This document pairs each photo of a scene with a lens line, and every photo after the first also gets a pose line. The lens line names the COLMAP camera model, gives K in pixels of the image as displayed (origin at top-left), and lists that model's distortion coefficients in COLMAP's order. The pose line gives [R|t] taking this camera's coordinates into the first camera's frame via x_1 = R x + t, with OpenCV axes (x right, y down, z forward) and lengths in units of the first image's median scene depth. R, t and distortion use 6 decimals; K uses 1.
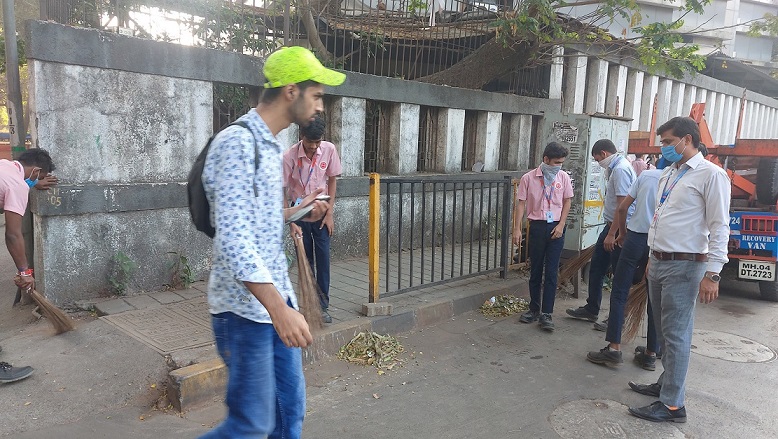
lens RADIAL K [[562.5, 0, 389.0], [0, 562.5, 219.5], [0, 0, 1]] dist [0.094692, -0.105304]
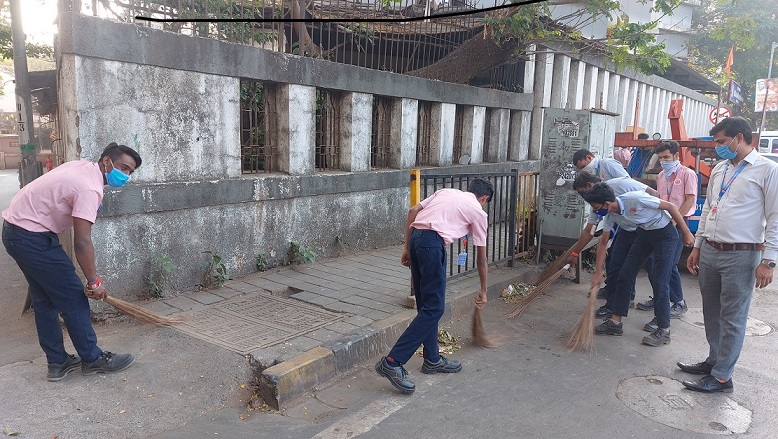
lens RADIAL K [[562.5, 0, 389.0], [0, 562.5, 219.5], [0, 0, 1]] dist [0.094692, -0.105304]
pose [[0.992254, -0.021649, 0.122328, -0.173917], [0.019458, 0.999629, 0.019079, -0.010108], [-0.122696, -0.016551, 0.992306, -0.011886]]
